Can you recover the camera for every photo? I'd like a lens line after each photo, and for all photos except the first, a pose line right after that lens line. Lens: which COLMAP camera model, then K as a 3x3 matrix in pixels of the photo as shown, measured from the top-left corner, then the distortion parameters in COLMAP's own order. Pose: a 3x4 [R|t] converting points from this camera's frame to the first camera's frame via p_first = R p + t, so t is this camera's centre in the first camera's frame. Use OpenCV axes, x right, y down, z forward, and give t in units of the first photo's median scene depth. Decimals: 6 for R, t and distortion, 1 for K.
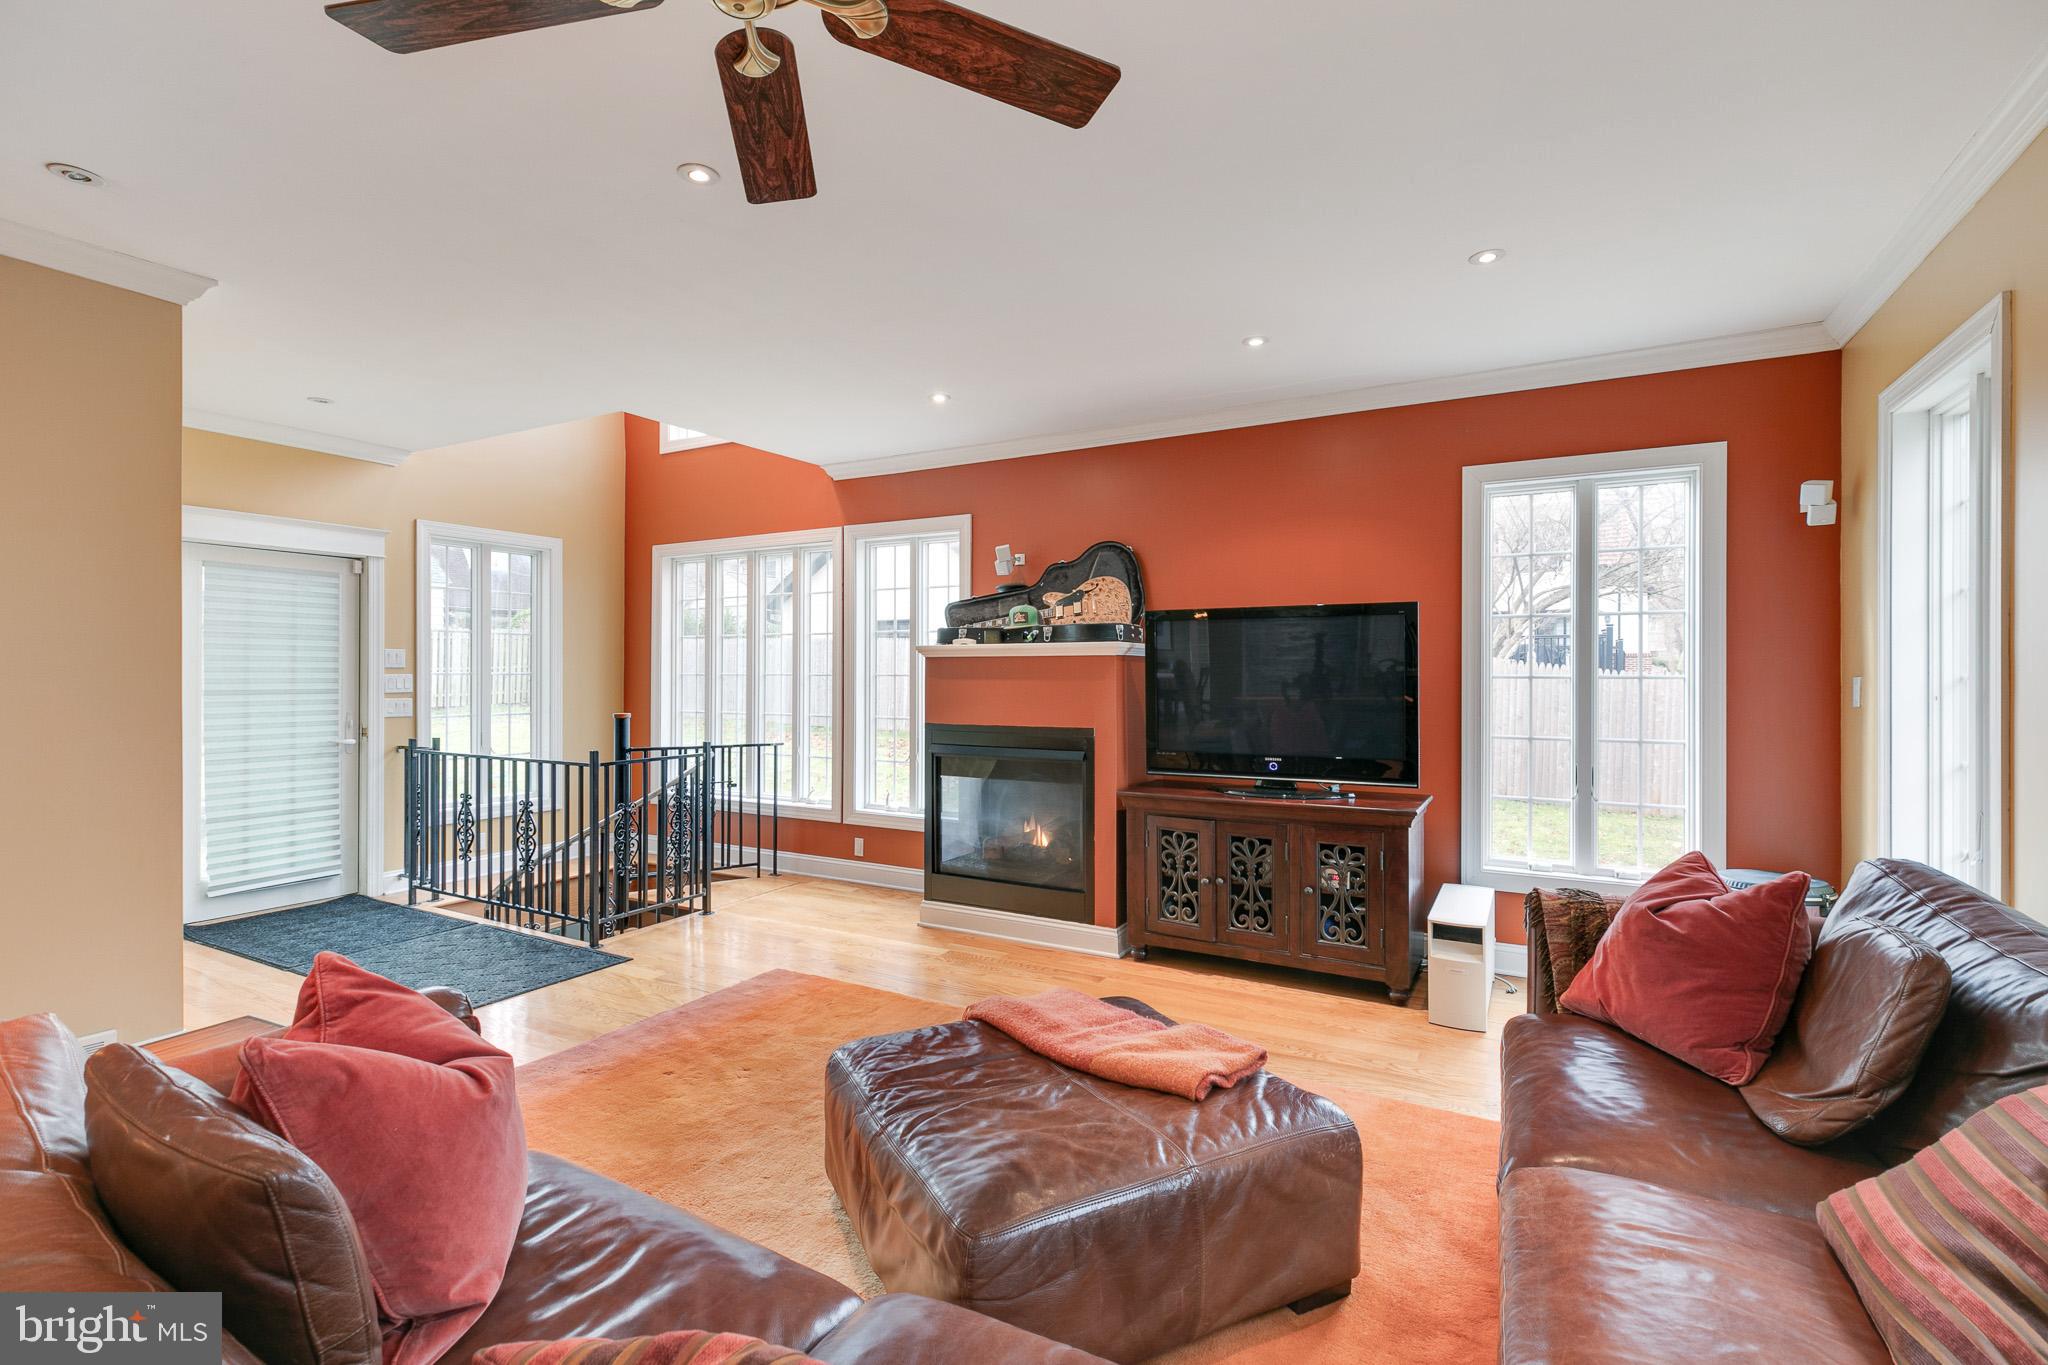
lens RADIAL K [[925.4, 0, 1028.9], [0, 925.4, 677.9], [0, 0, 1]] dist [0.005241, 0.001867]
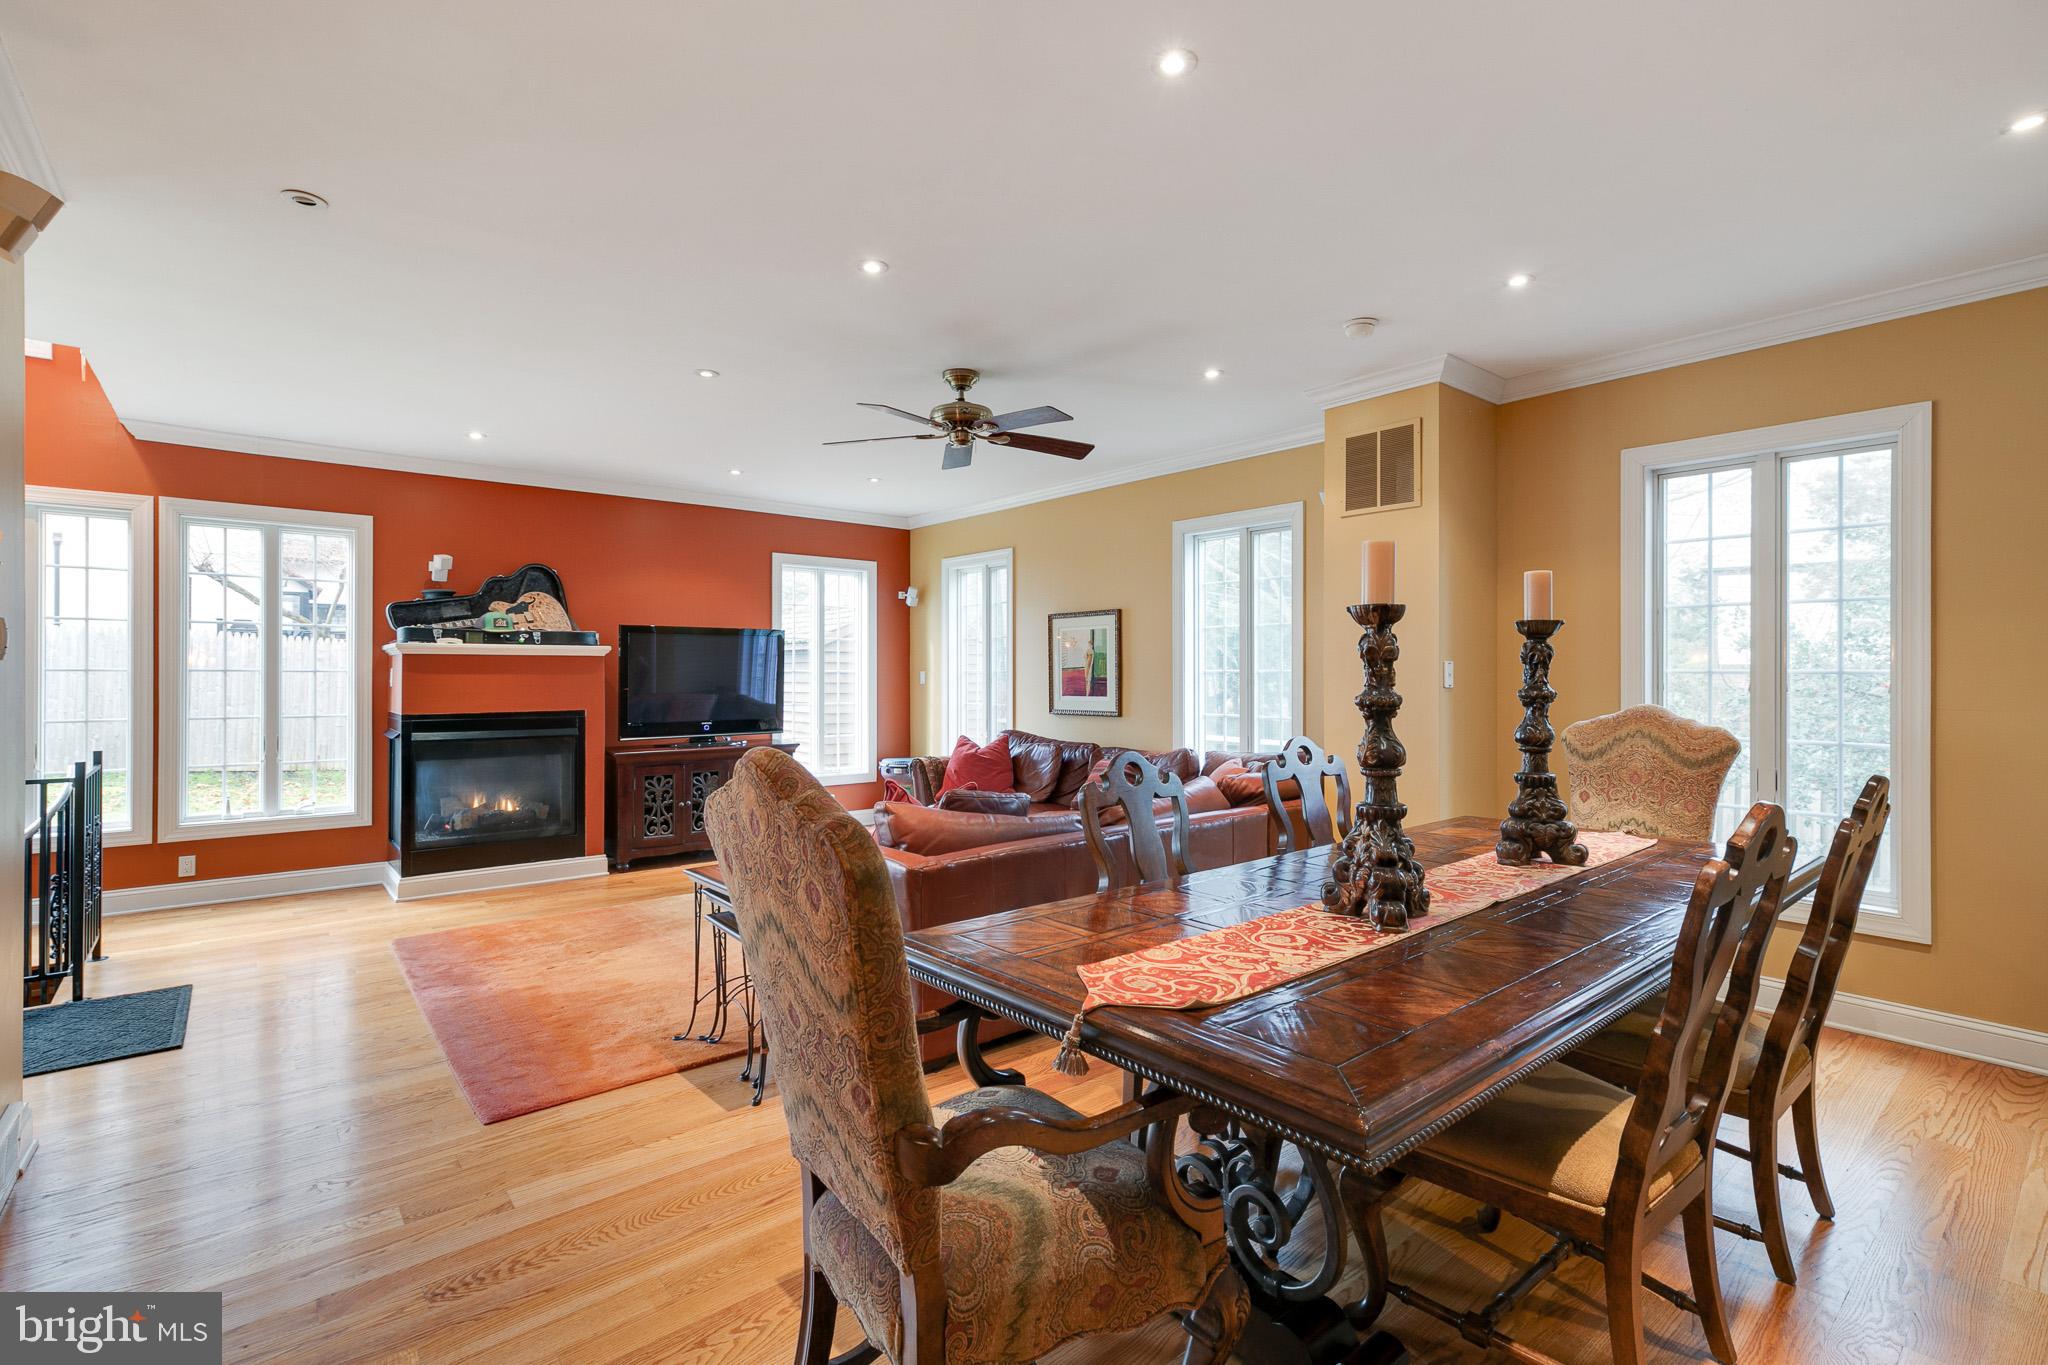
lens RADIAL K [[925.4, 0, 1008.2], [0, 925.4, 668.0], [0, 0, 1]] dist [0.005241, 0.001867]
pose [[0.364407, 0.003570, 0.931233, -0.894767], [0.003776, 0.999979, -0.005311, 0.003021], [-0.931232, 0.005452, 0.364386, -0.058747]]
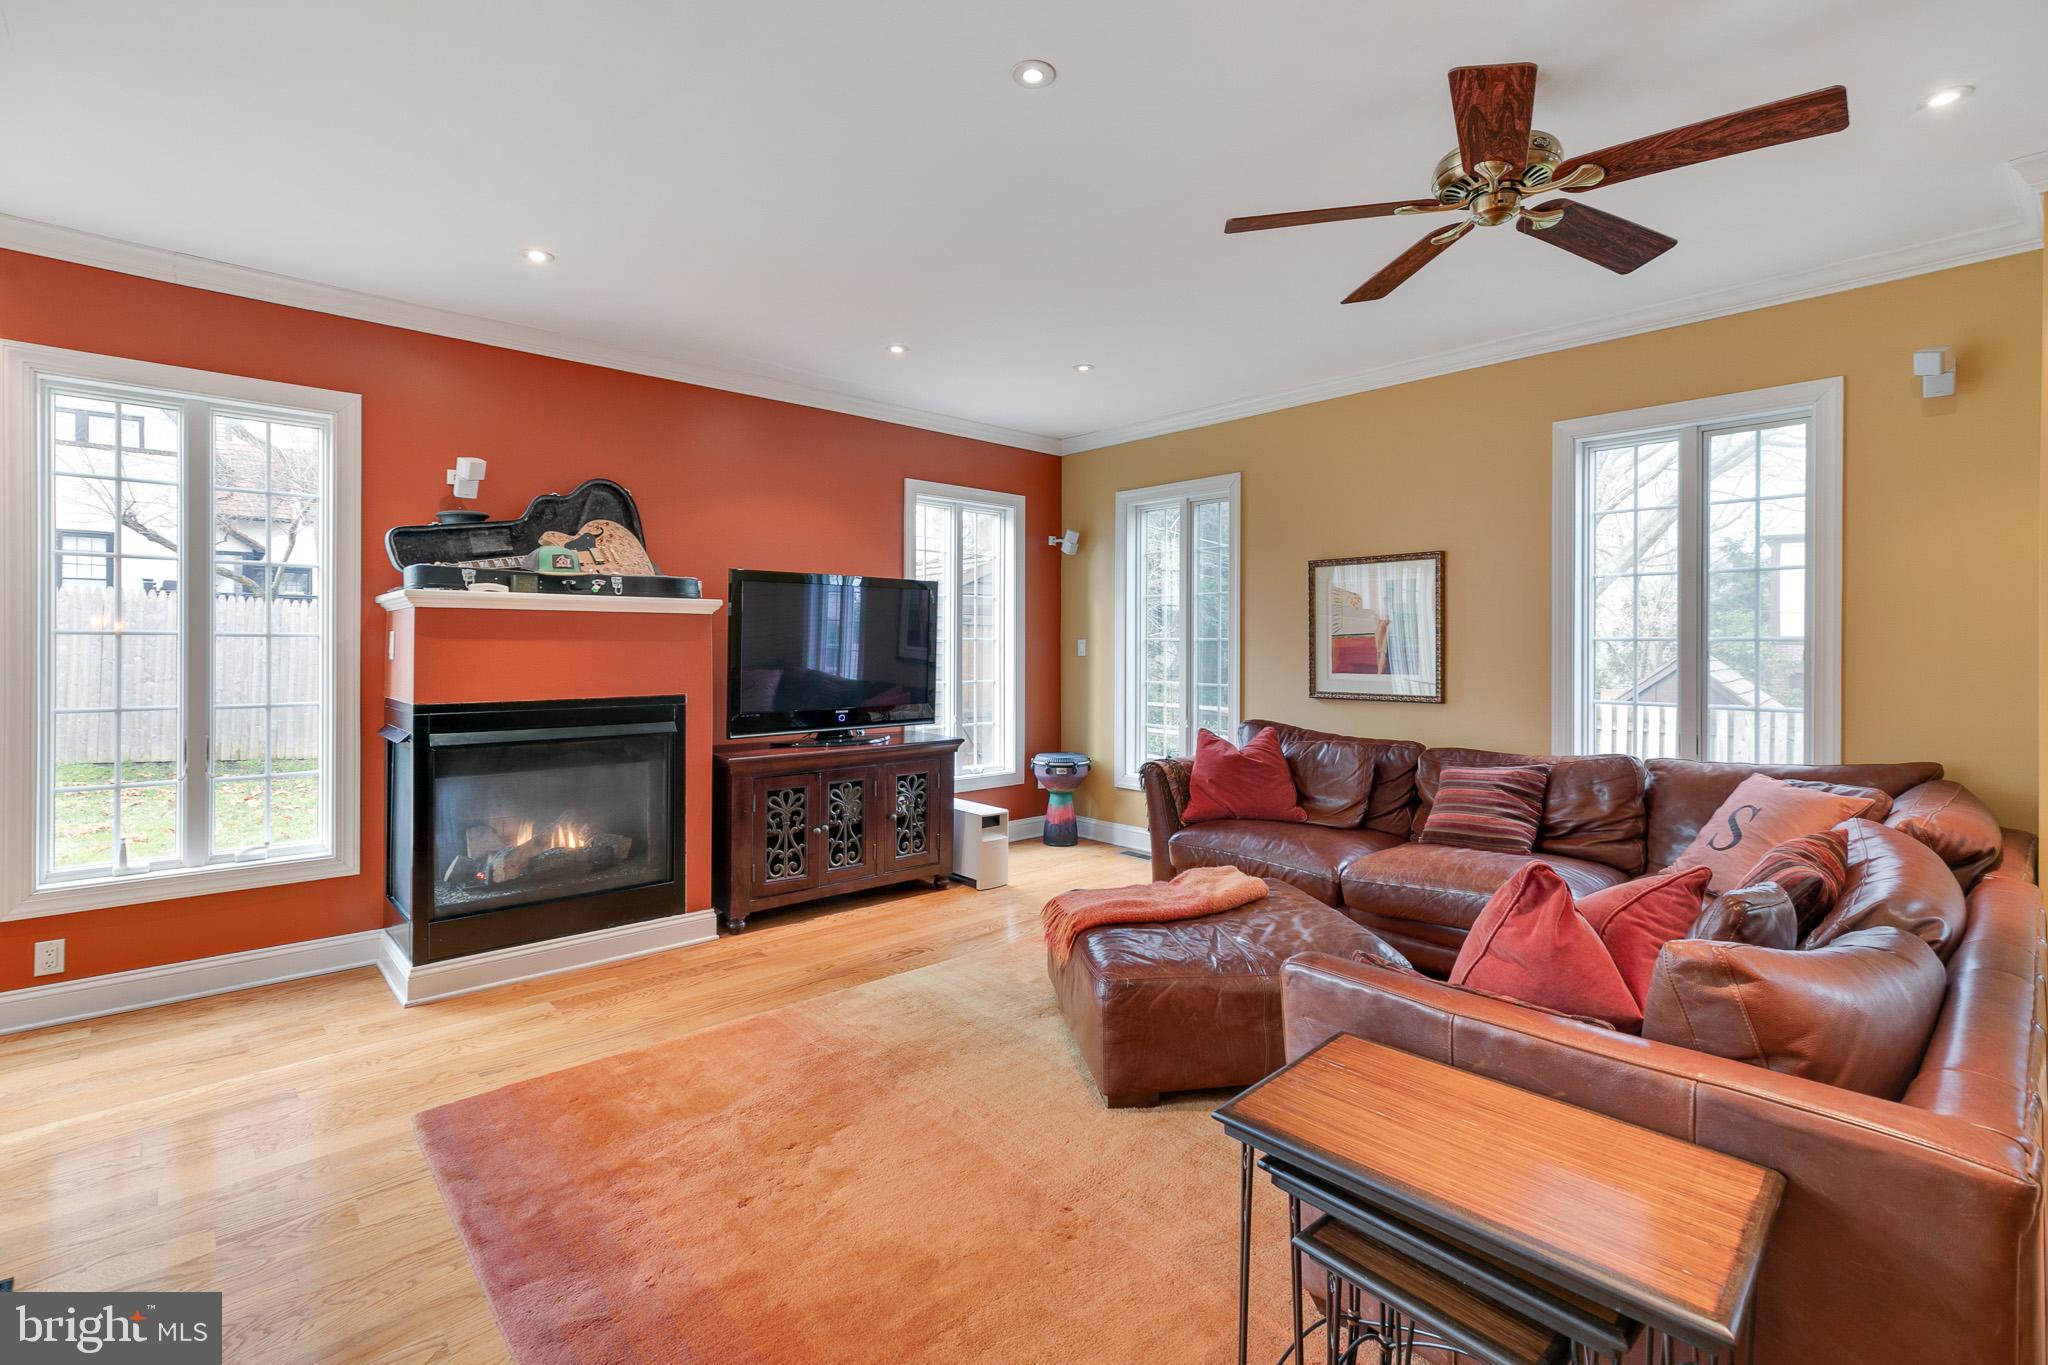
lens RADIAL K [[925.4, 0, 1015.5], [0, 925.4, 642.6], [0, 0, 1]] dist [0.005241, 0.001867]
pose [[0.324436, 0.001030, 0.945907, -0.631268], [0.001417, 0.999998, -0.001575, 0.005668], [-0.945906, 0.001851, 0.324434, 0.377370]]
